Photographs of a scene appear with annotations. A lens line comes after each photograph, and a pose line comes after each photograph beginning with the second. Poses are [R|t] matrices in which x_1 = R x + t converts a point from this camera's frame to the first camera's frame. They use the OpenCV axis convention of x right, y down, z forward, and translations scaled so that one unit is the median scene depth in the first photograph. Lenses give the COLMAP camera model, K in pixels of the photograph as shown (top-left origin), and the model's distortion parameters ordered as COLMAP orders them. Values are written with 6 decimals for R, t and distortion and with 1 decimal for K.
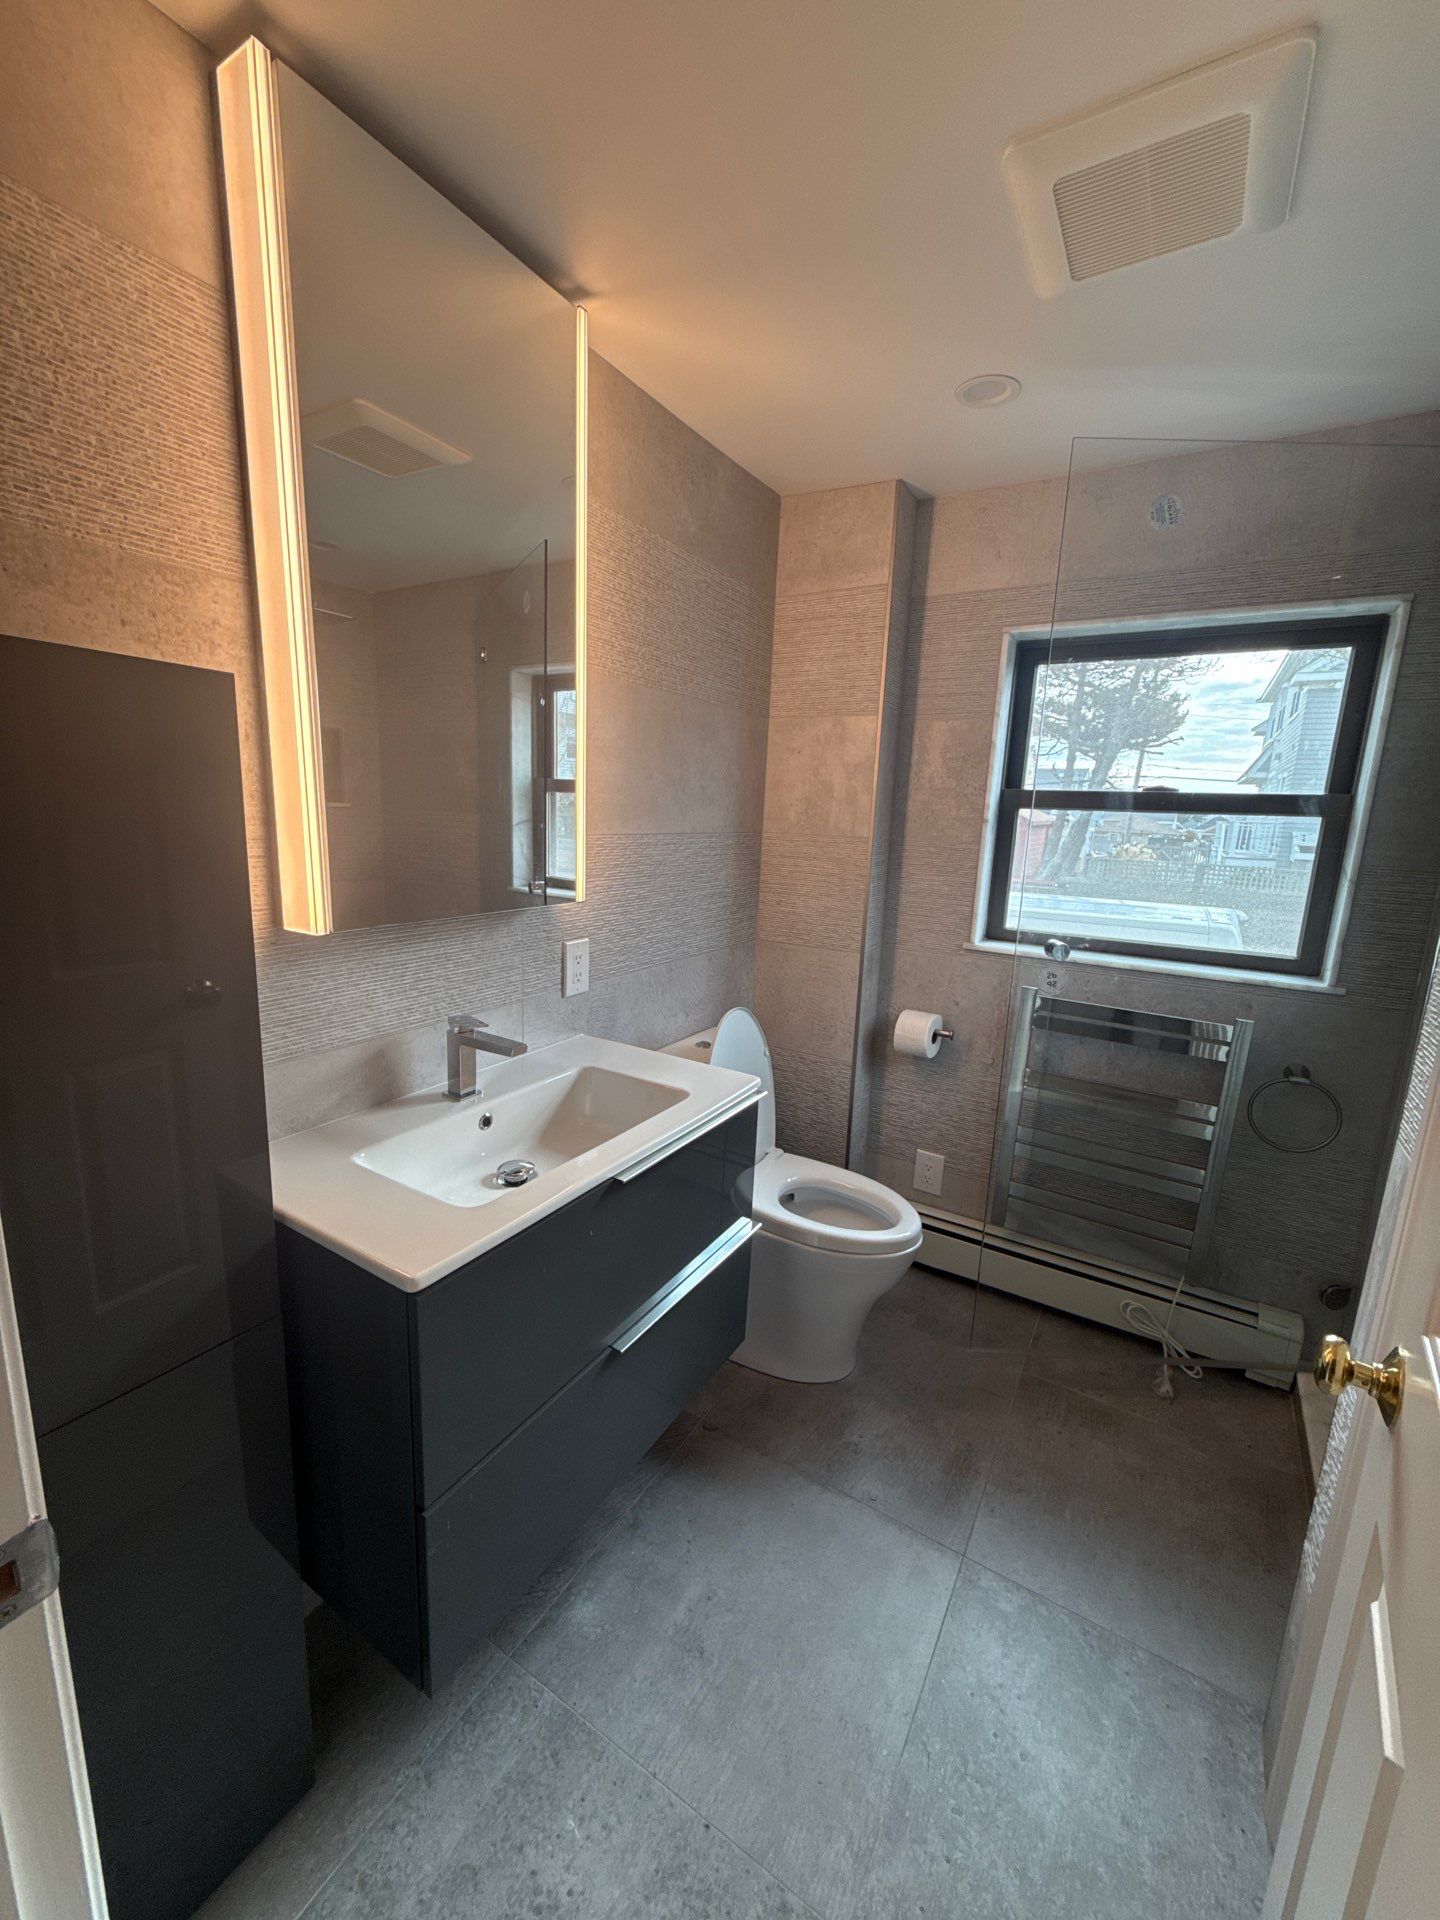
lens RADIAL K [[763.3, 0, 720.0], [0, 763.3, 960.0], [0, 0, 1]] dist [0.001072, -0.000457]
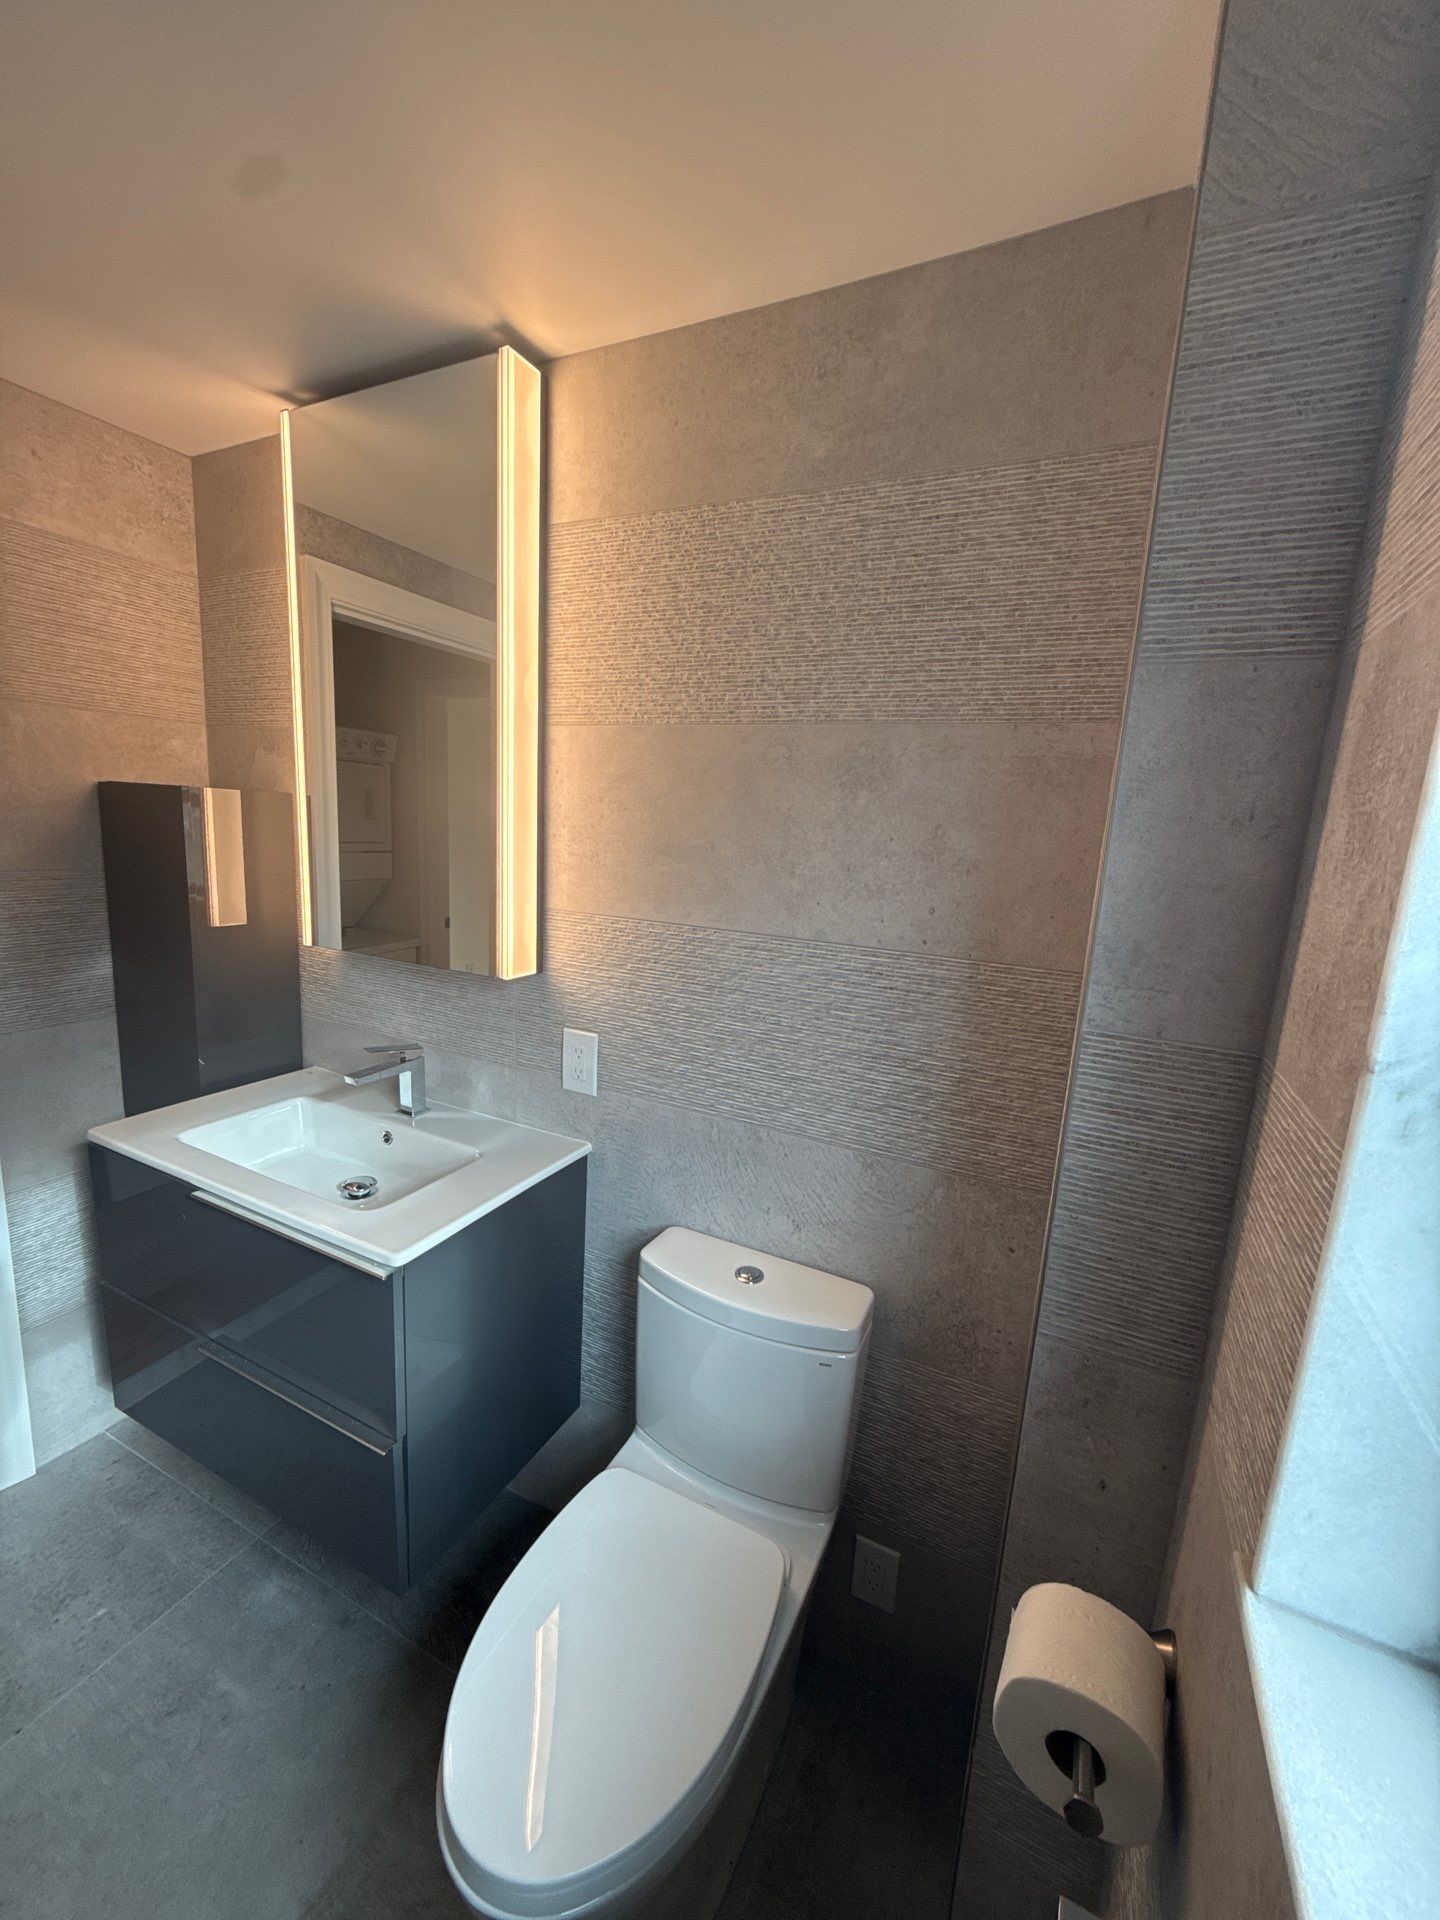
lens RADIAL K [[763.3, 0, 720.0], [0, 763.3, 960.0], [0, 0, 1]] dist [0.001072, -0.000457]
pose [[0.090324, 0.141358, -0.985829, 0.611083], [-0.246227, 0.962315, 0.115426, -0.221429], [0.964994, 0.232312, 0.121726, 0.935496]]
